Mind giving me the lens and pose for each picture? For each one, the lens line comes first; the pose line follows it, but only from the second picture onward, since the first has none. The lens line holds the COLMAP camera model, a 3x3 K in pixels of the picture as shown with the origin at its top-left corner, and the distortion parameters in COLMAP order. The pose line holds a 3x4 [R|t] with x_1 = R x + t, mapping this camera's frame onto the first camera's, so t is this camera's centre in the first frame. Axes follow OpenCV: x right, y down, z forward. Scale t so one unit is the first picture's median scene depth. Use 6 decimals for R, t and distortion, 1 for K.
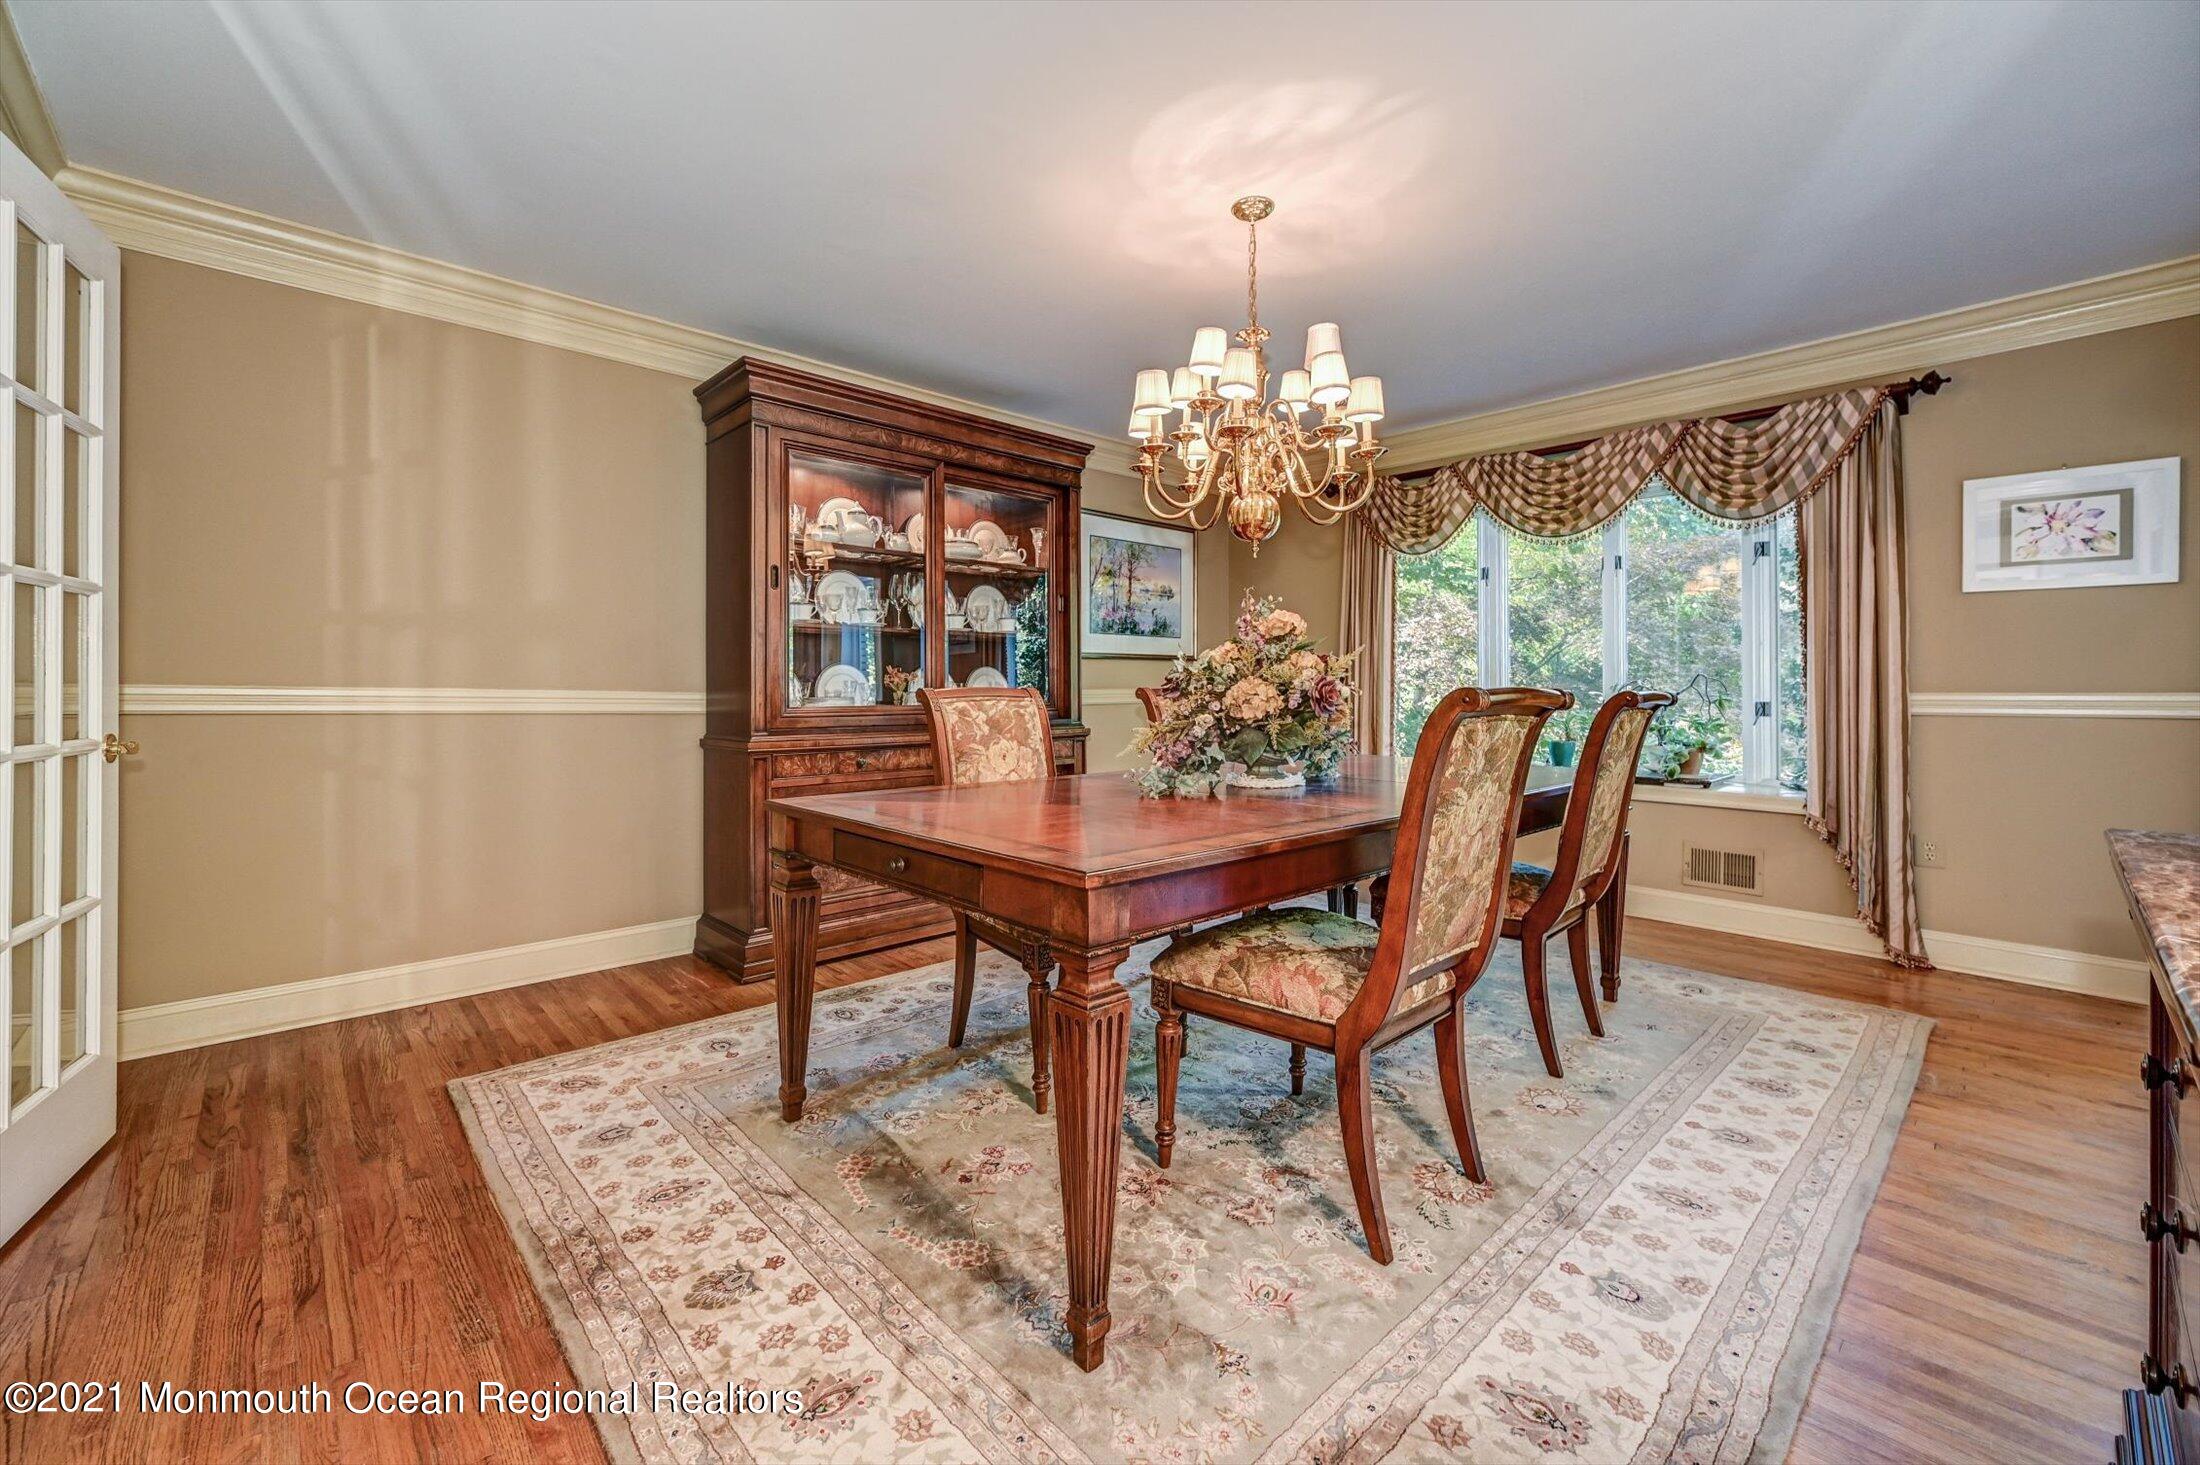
lens RADIAL K [[880.2, 0, 1142.2], [0, 880.2, 689.3], [0, 0, 1]] dist [-0.002814, -0.000191]
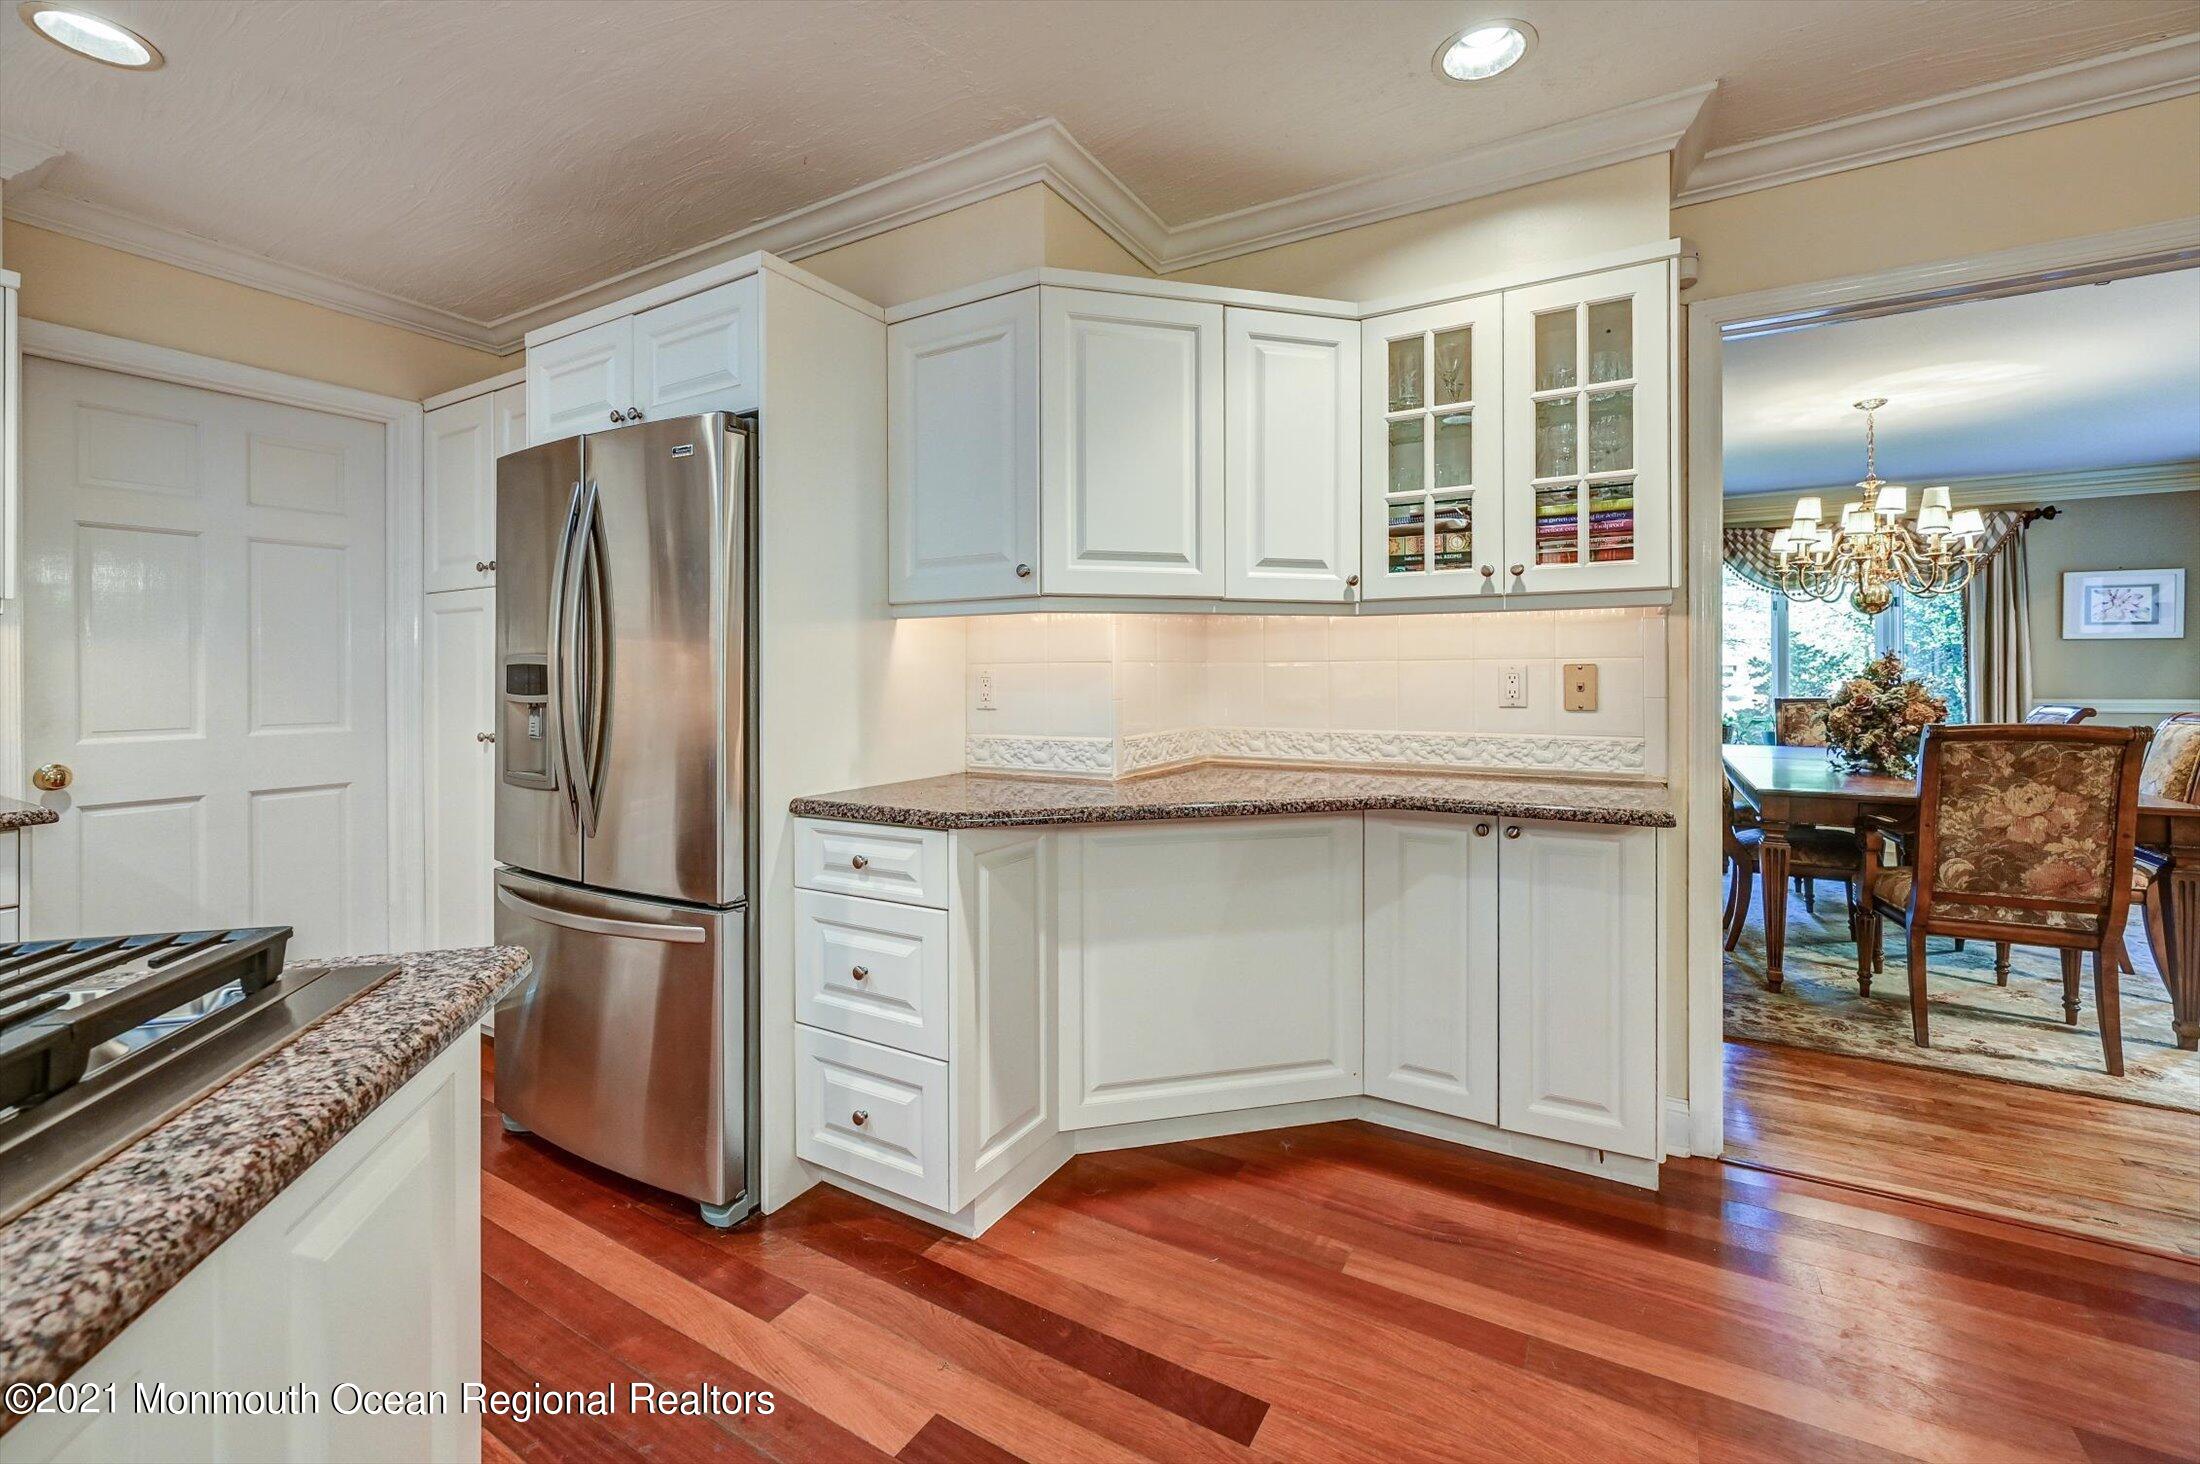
lens RADIAL K [[880.2, 0, 1117.3], [0, 880.2, 678.4], [0, 0, 1]] dist [-0.002814, -0.000191]
pose [[0.961550, -0.006824, 0.274546, -1.283211], [0.004895, 0.999958, 0.007713, -0.057926], [-0.274588, -0.006072, 0.961543, -0.115417]]
